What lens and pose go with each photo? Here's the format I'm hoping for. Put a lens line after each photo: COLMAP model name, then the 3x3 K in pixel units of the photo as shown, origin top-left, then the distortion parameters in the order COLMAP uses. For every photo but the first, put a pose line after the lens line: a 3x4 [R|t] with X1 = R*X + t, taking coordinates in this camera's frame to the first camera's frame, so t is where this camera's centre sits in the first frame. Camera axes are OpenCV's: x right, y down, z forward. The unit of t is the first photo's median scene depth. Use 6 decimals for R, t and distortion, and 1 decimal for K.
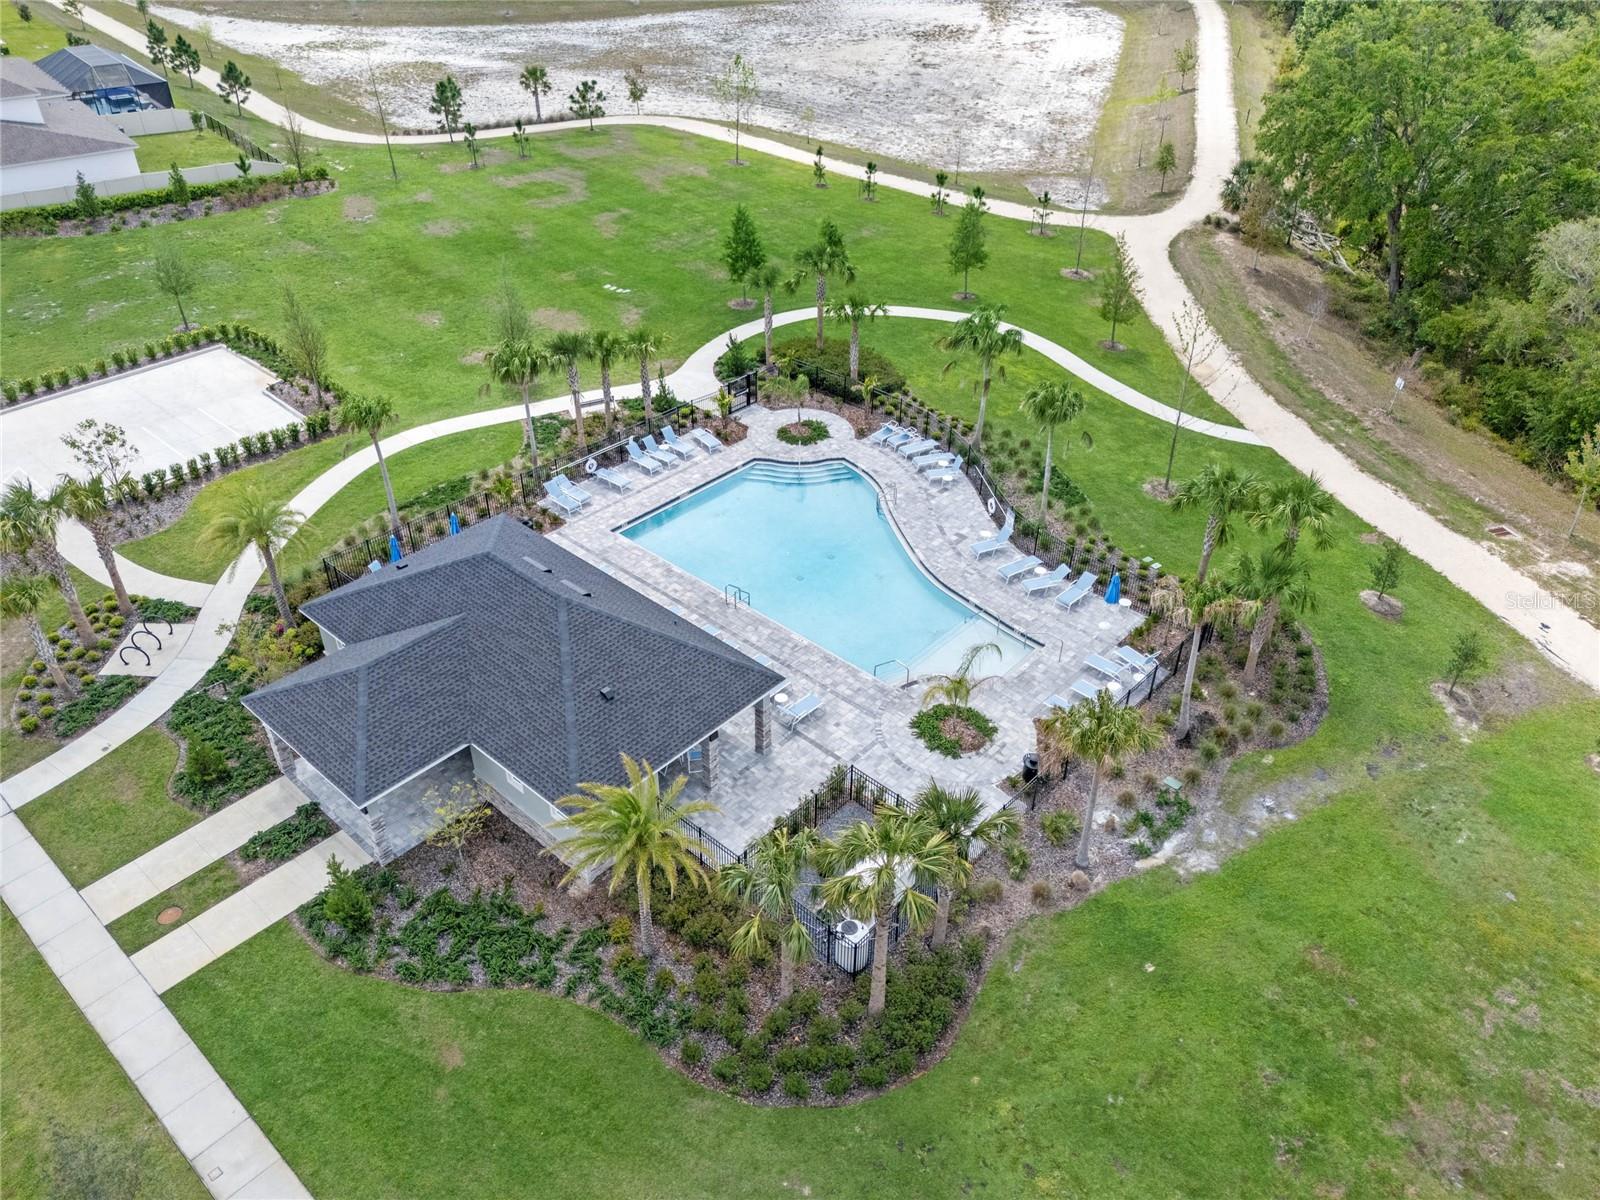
lens RADIAL K [[1176.9, 0, 802.5], [0, 1176.9, 603.0], [0, 0, 1]] dist [0.089202, -0.086665]
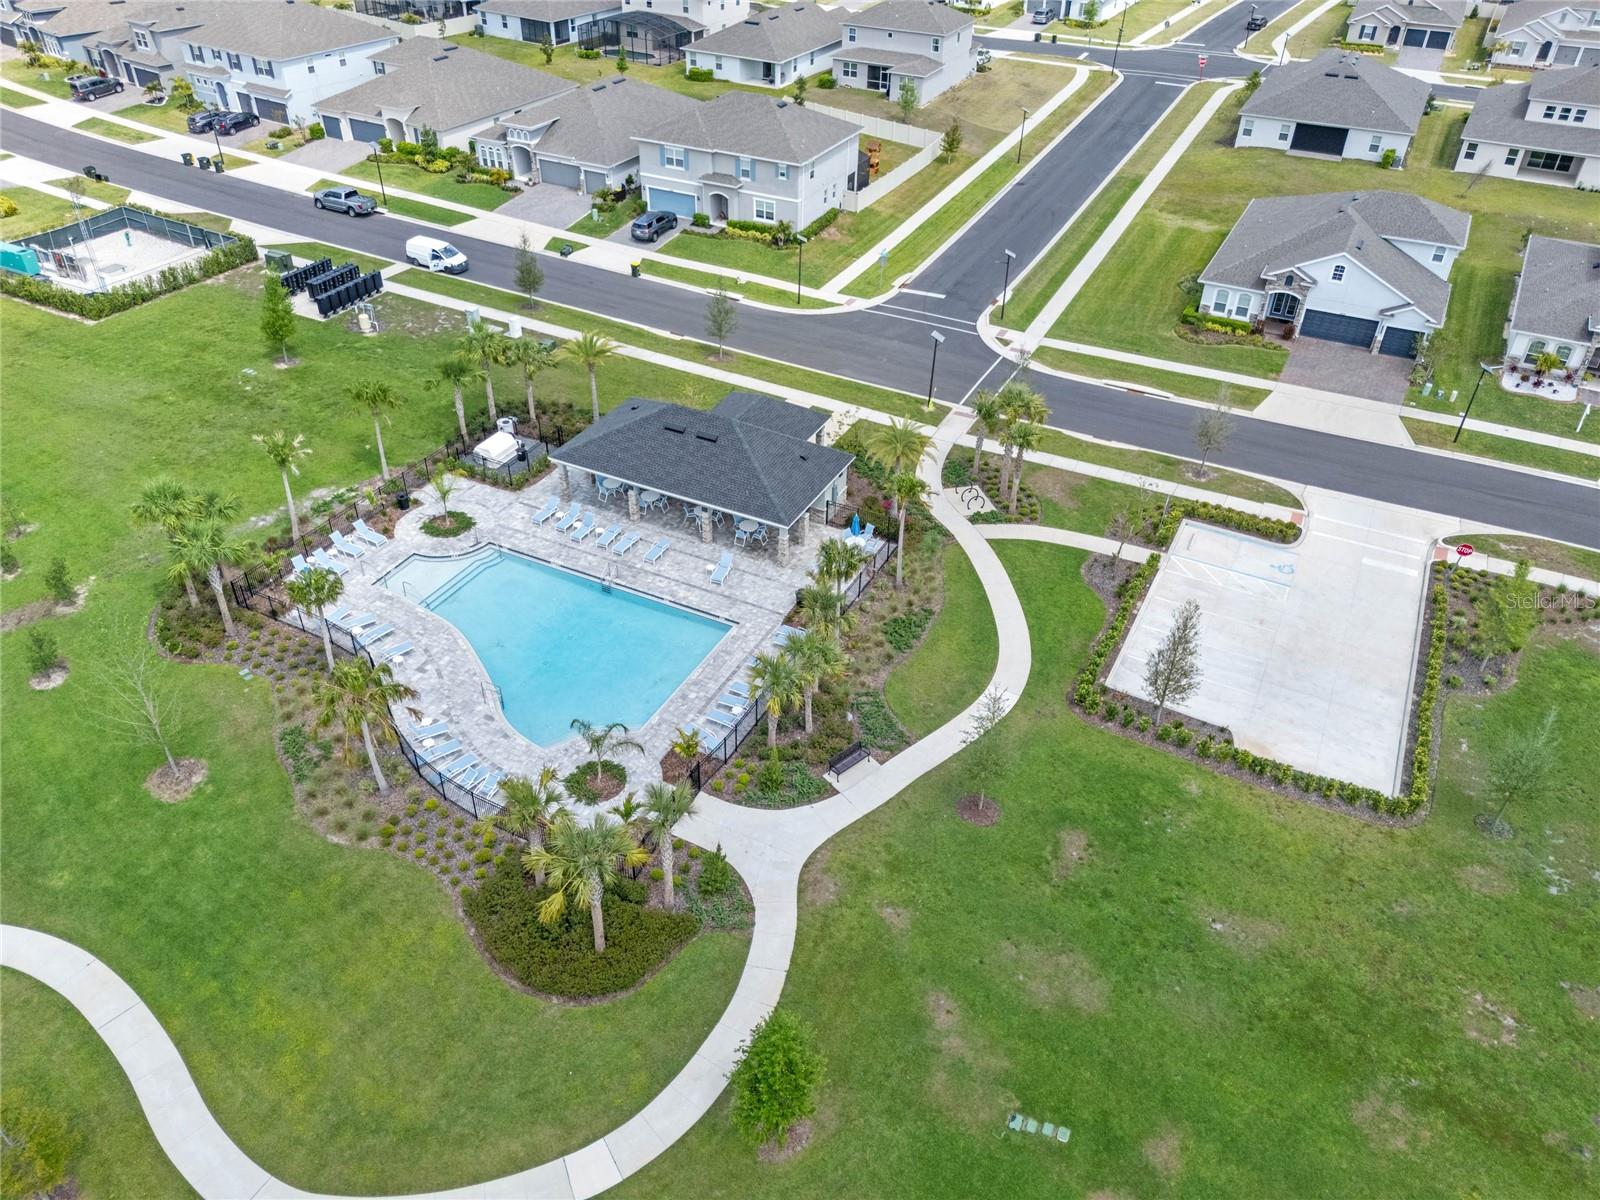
lens RADIAL K [[1176.9, 0, 802.5], [0, 1176.9, 603.0], [0, 0, 1]] dist [0.089202, -0.086665]
pose [[-0.962394, 0.133352, -0.236676, 0.042596], [-0.182504, 0.327953, 0.926898, -1.006627], [0.201222, 0.935235, -0.291283, 1.165440]]
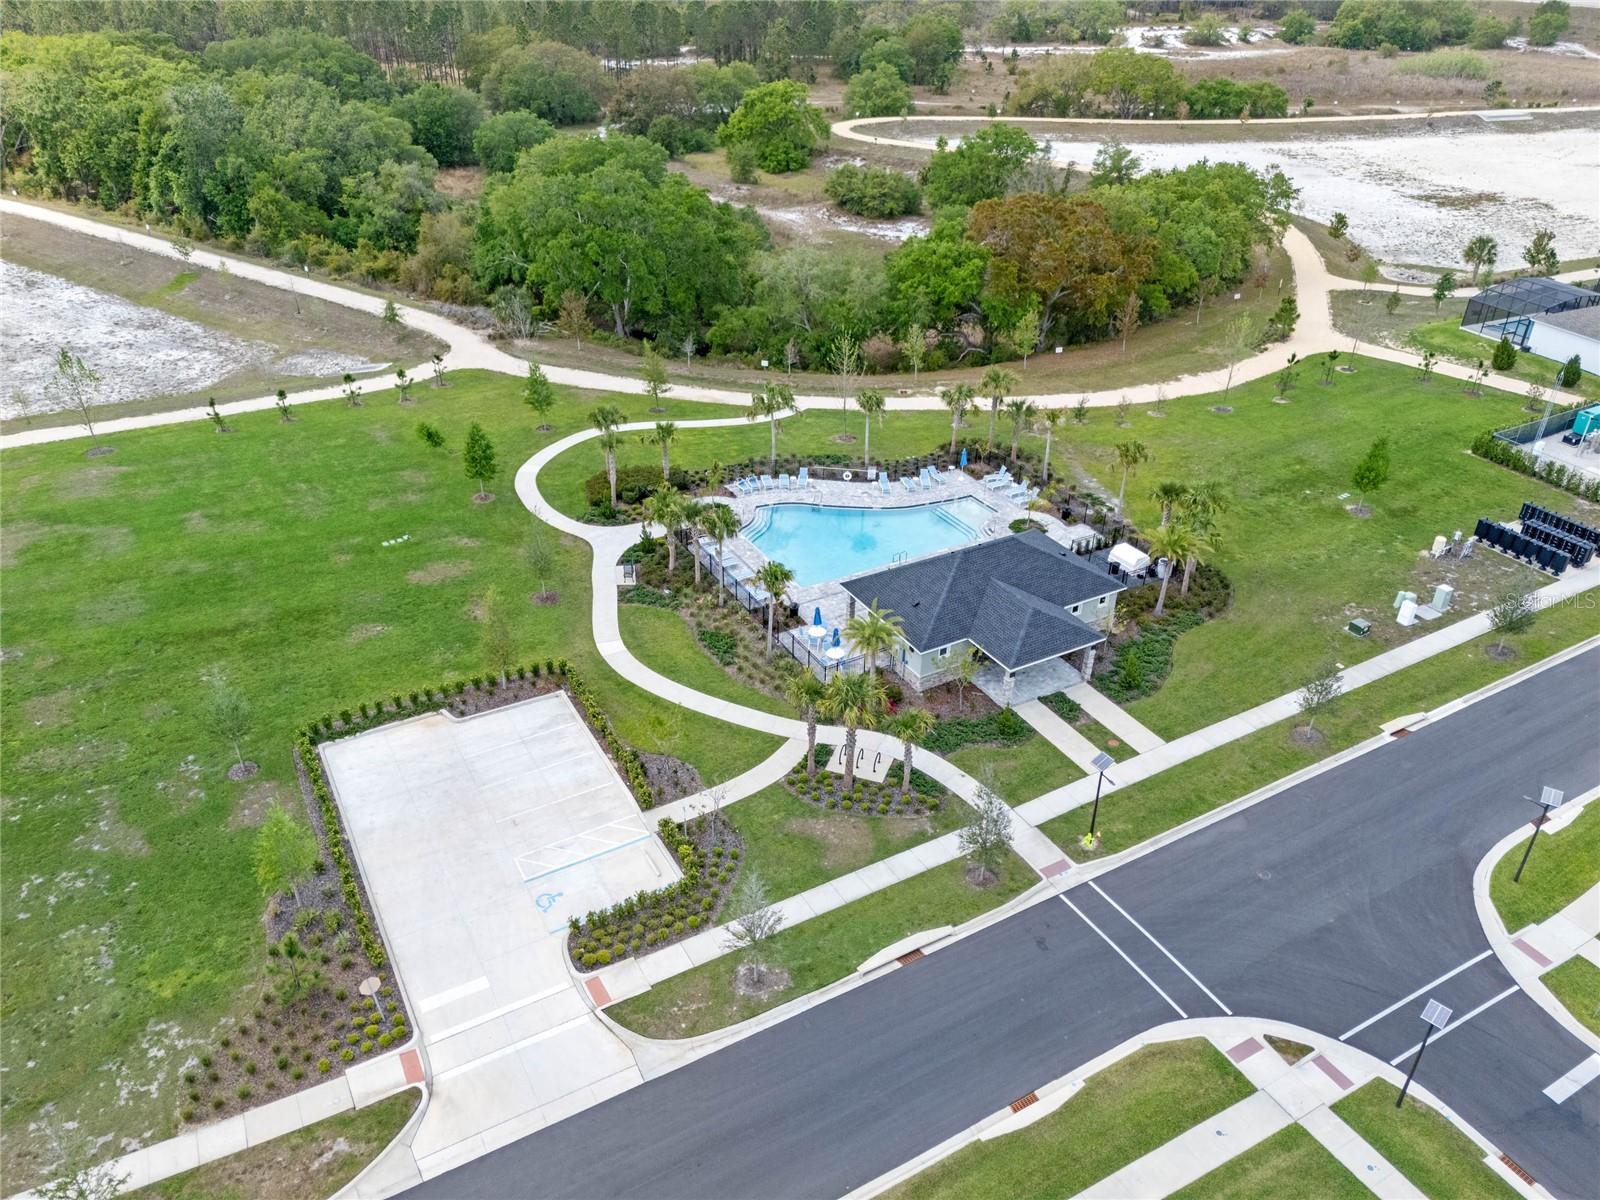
lens RADIAL K [[1176.9, 0, 802.5], [0, 1176.9, 603.0], [0, 0, 1]] dist [0.089202, -0.086665]
pose [[0.312176, -0.499372, 0.808192, -1.213270], [0.543501, 0.791617, 0.279195, -0.408123], [-0.779200, 0.352095, 0.518533, 0.197427]]
